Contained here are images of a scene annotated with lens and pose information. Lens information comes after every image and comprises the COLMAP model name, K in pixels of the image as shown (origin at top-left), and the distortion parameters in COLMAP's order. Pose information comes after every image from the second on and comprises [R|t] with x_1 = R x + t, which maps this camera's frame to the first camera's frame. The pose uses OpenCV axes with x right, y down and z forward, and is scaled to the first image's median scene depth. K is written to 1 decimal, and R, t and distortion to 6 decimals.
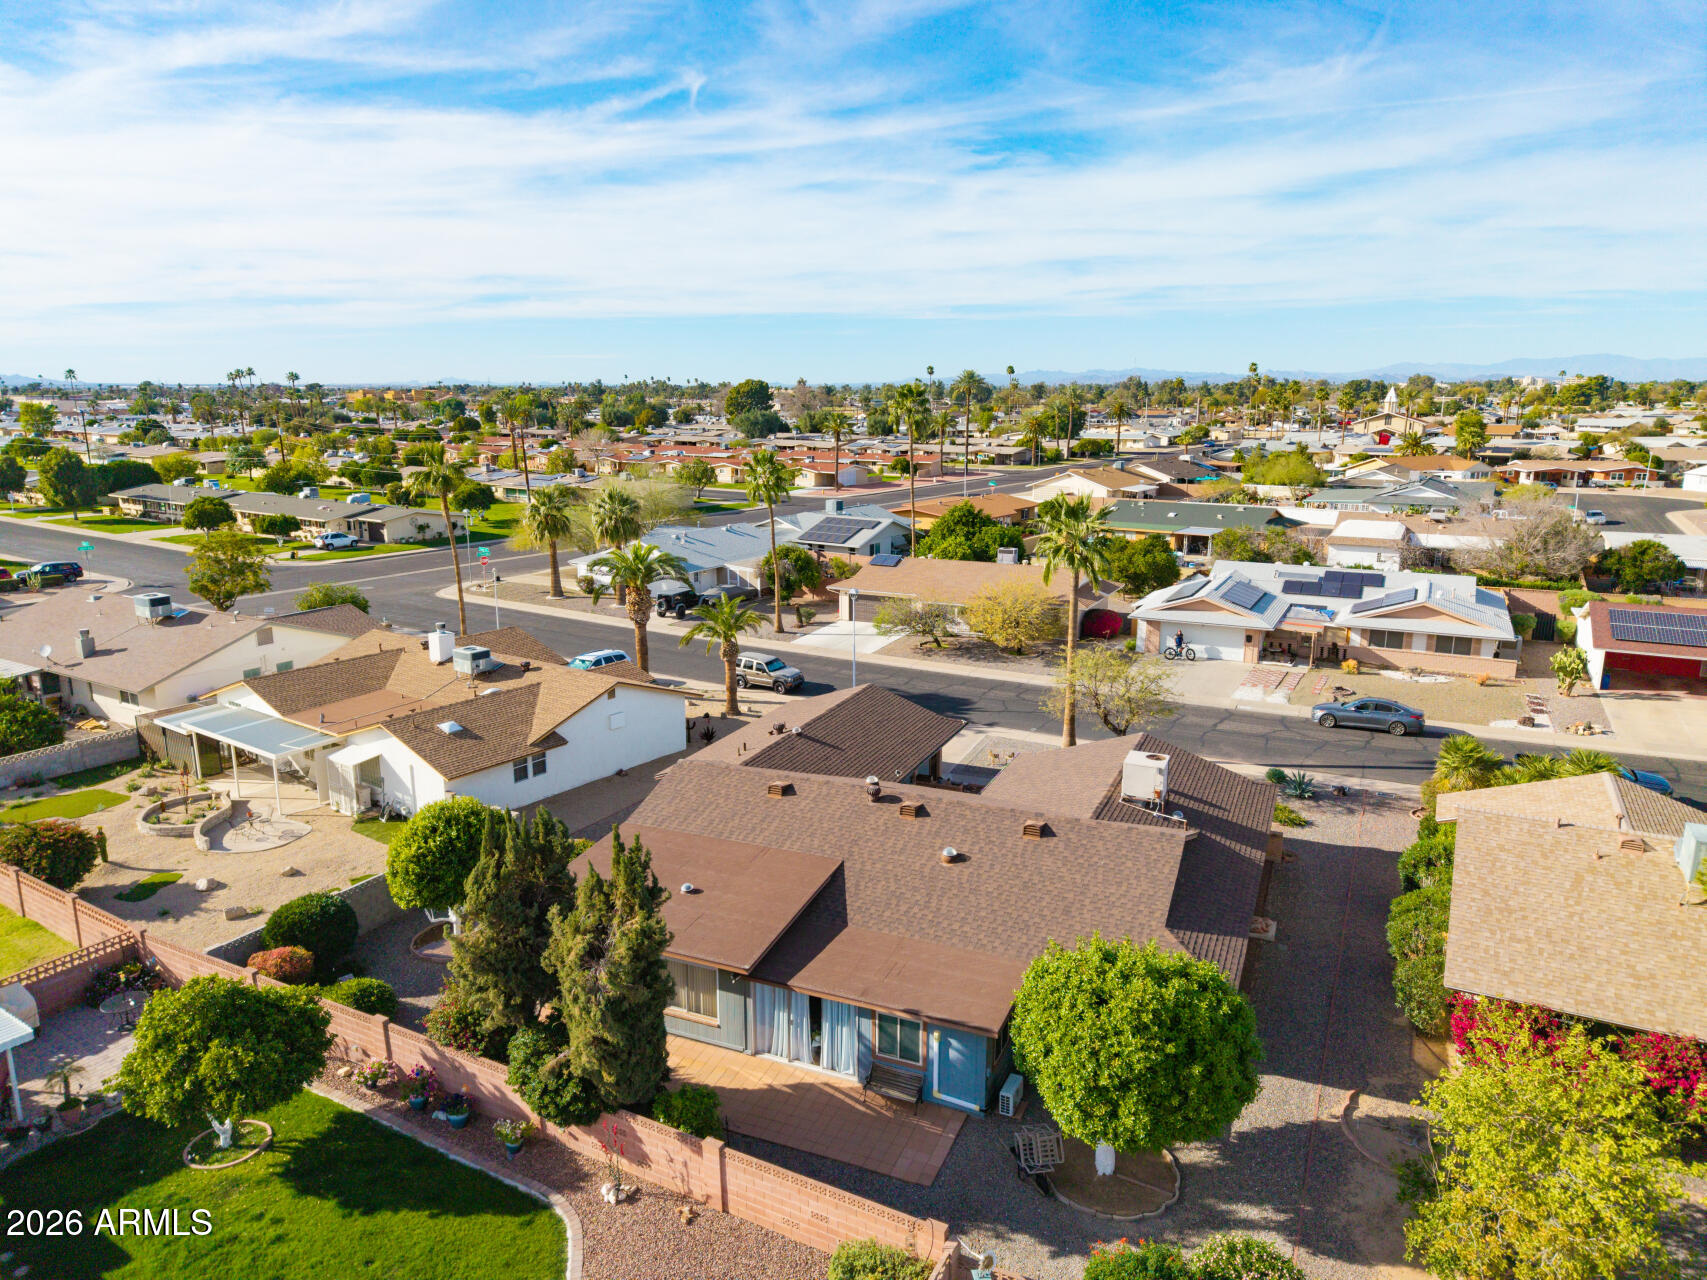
lens RADIAL K [[1143.7, 0, 850.8], [0, 1143.7, 639.9], [0, 0, 1]] dist [0.022764, -0.018607]
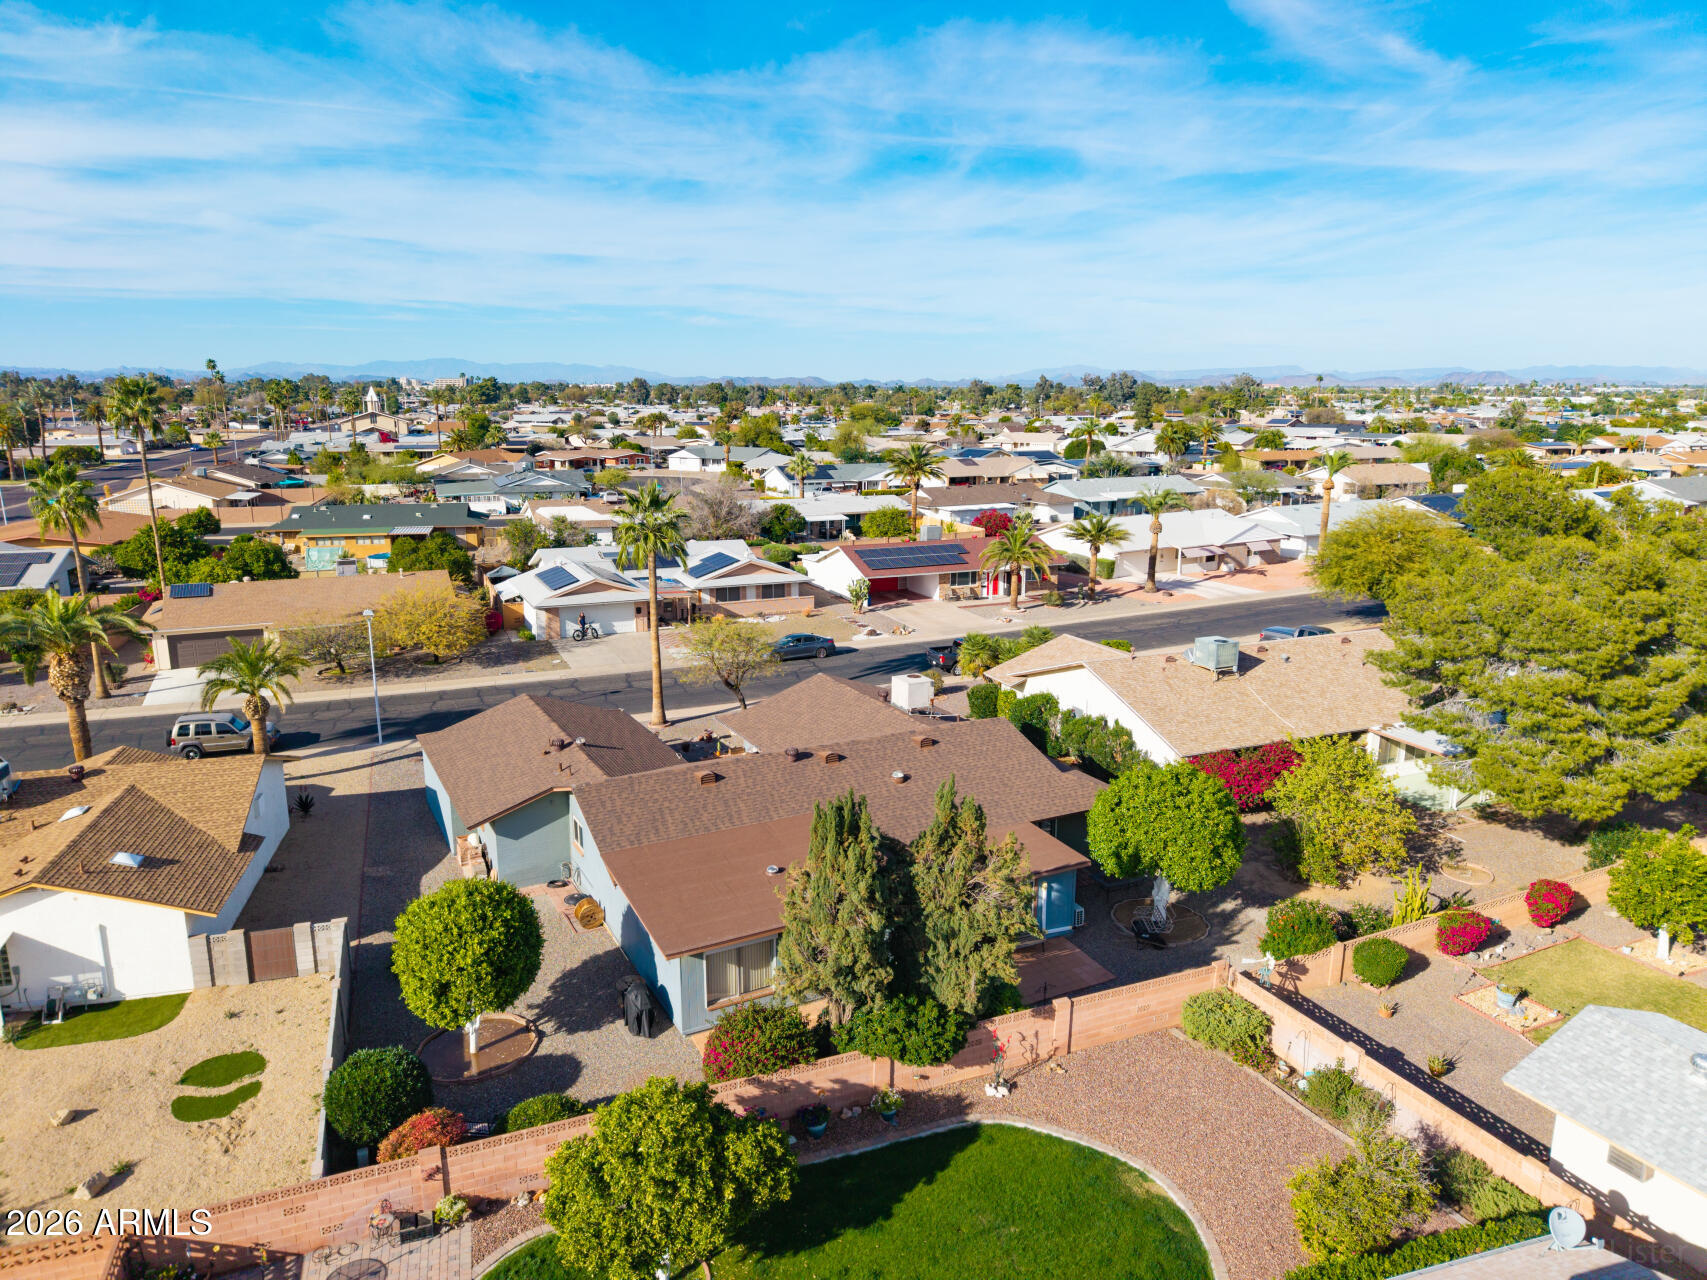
lens RADIAL K [[1143.7, 0, 860.6], [0, 1143.7, 639.8], [0, 0, 1]] dist [0.022764, -0.018607]
pose [[0.619562, -0.165857, 0.767226, -0.720230], [0.165867, 0.983014, 0.078562, -0.046878], [-0.767223, 0.078584, 0.636548, 0.225529]]
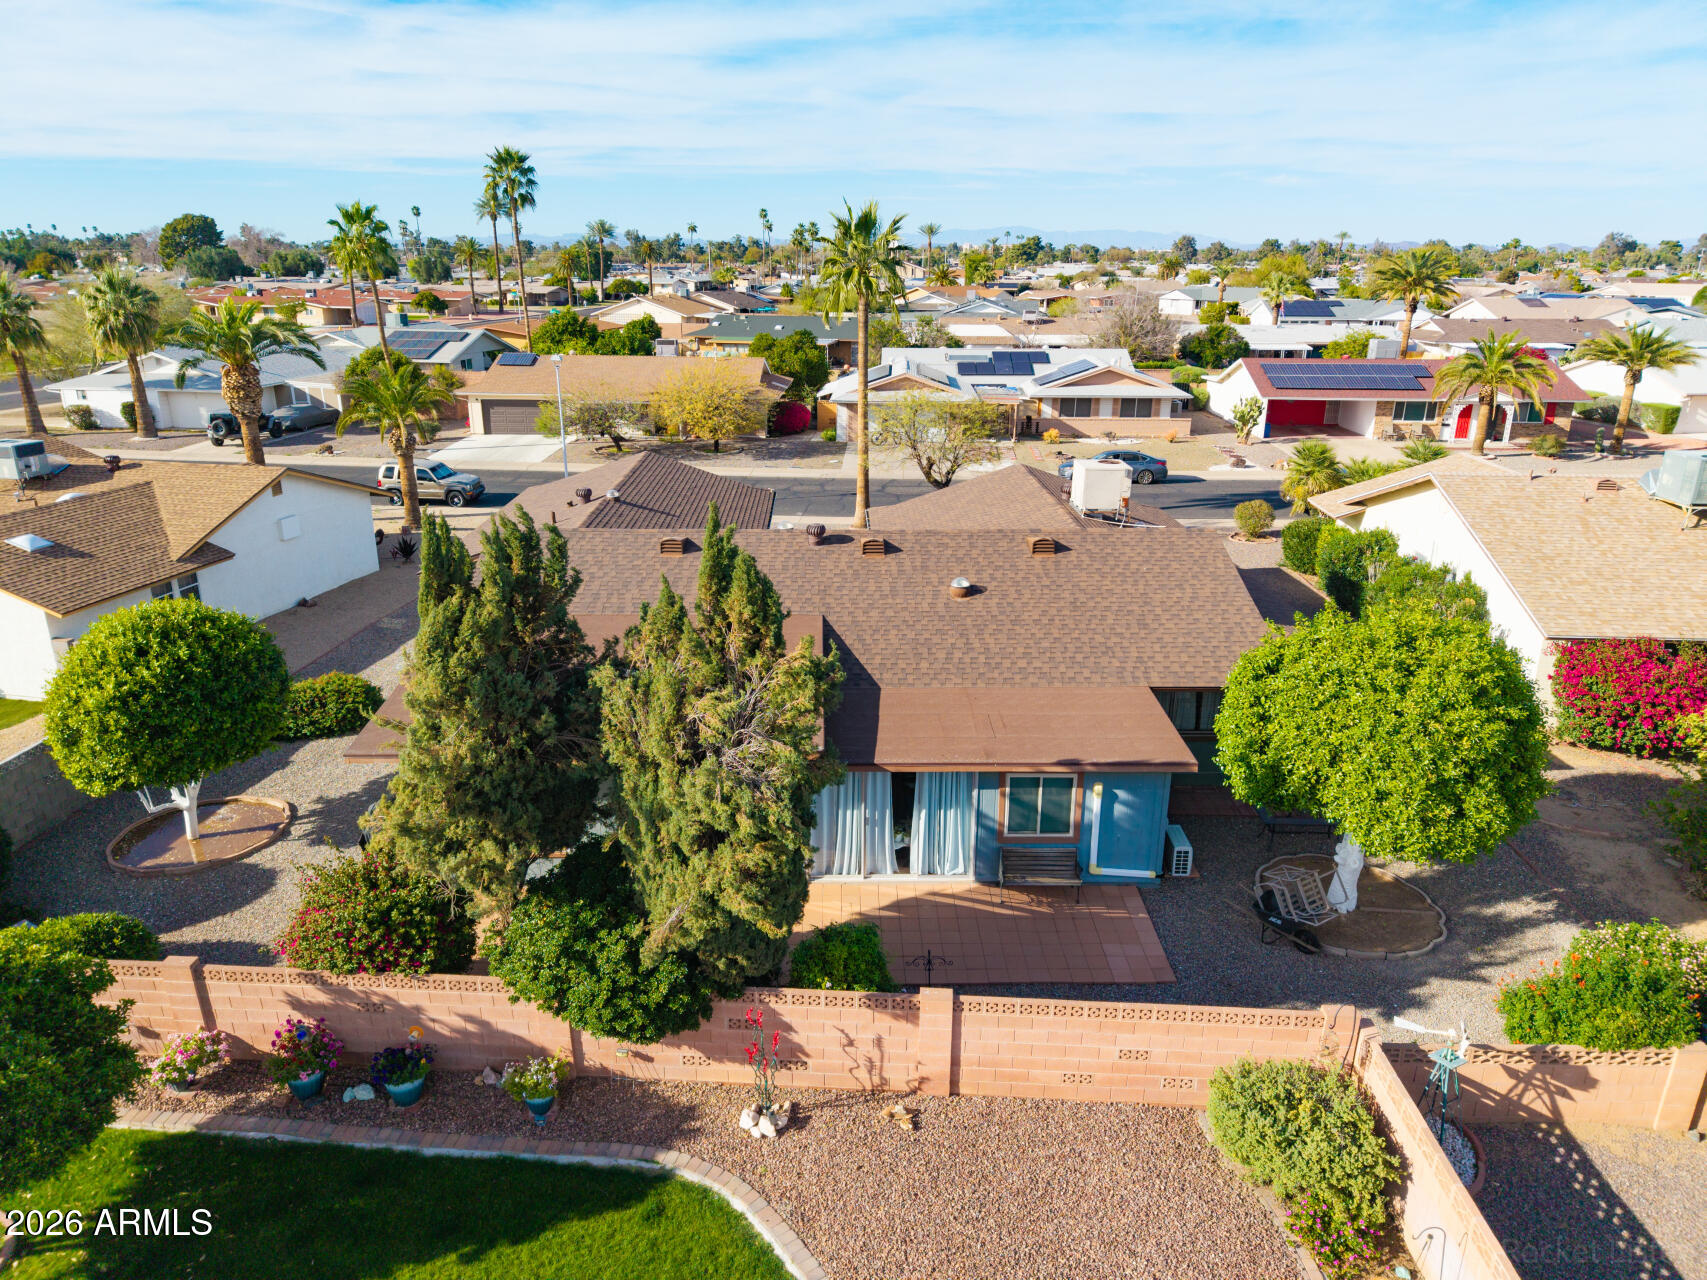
lens RADIAL K [[1143.7, 0, 852.8], [0, 1143.7, 643.9], [0, 0, 1]] dist [0.022764, -0.018607]
pose [[0.907748, -0.130210, 0.398796, -0.243653], [0.085333, 0.988048, 0.128370, 0.107343], [-0.410744, -0.082497, 0.908011, 0.301616]]
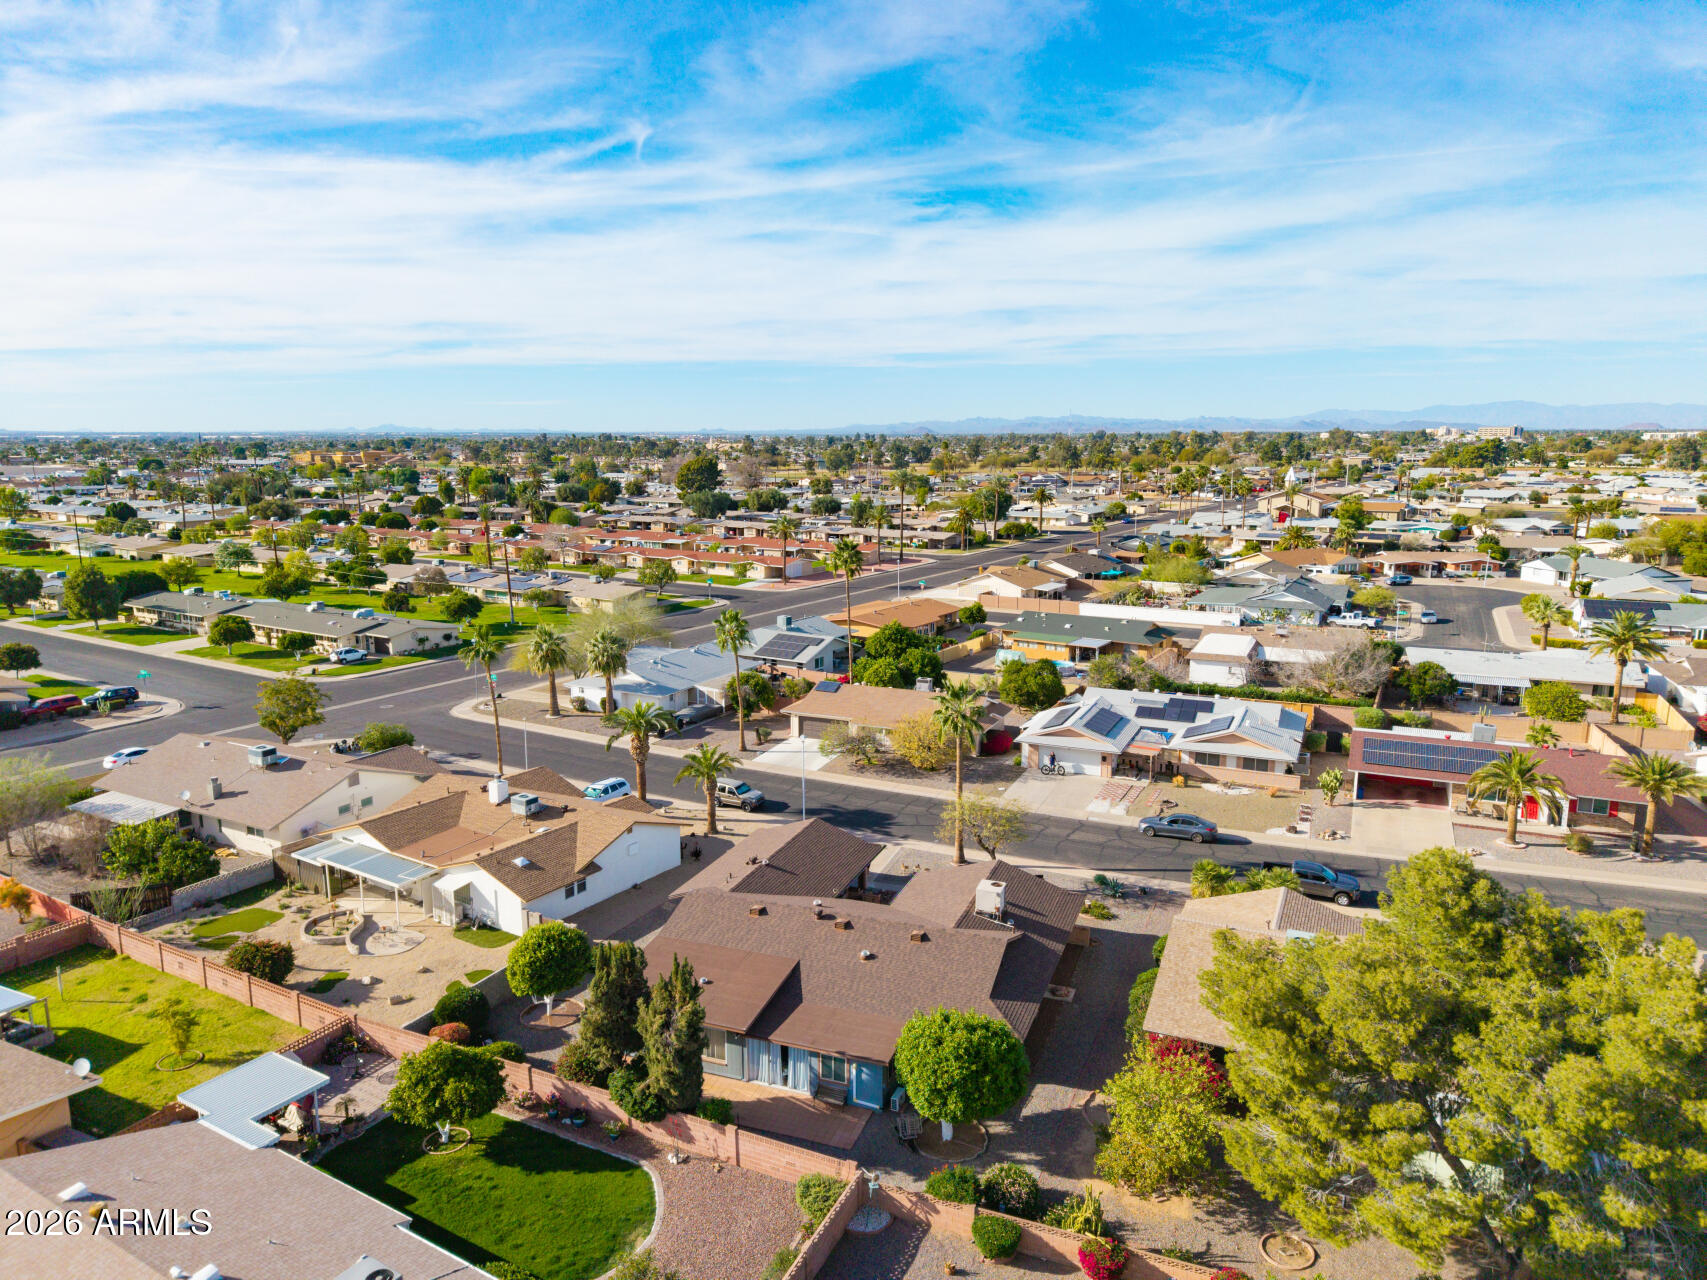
lens RADIAL K [[1143.7, 0, 863.4], [0, 1143.7, 635.6], [0, 0, 1]] dist [0.022764, -0.018607]
pose [[0.998374, -0.007606, 0.056501, -0.004483], [0.009954, 0.999094, -0.041382, -0.171955], [-0.056135, 0.041877, 0.997545, -0.558775]]
